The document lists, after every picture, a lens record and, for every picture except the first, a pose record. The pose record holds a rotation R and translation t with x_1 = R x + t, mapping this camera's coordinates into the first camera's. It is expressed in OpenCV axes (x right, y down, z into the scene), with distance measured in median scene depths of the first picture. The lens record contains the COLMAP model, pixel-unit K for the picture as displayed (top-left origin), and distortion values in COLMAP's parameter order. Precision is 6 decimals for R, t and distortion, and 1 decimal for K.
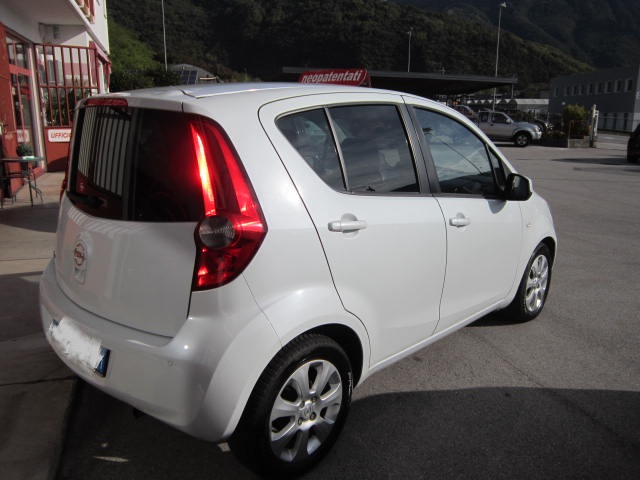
lens RADIAL K [[538.4, 0, 324.4], [0, 538.4, 240.6], [0, 0, 1]] dist [-0.016332, -0.011502]
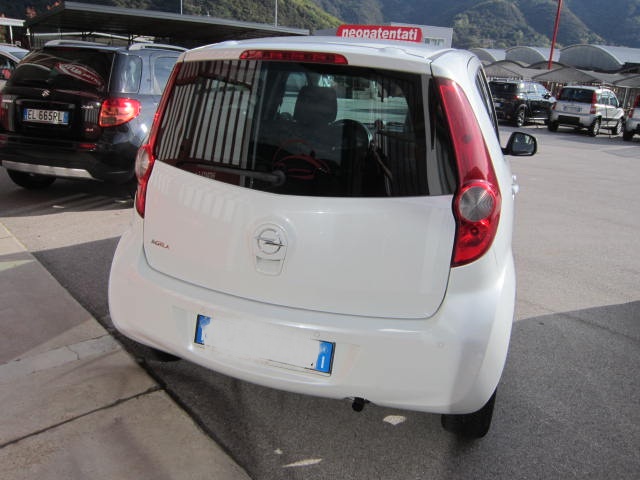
lens RADIAL K [[538.4, 0, 326.8], [0, 538.4, 240.0], [0, 0, 1]] dist [-0.016332, -0.011502]
pose [[0.901443, -0.096428, 0.422021, -0.576908], [0.057384, 0.992890, 0.104294, -0.045659], [-0.429078, -0.069797, 0.900567, 0.160549]]
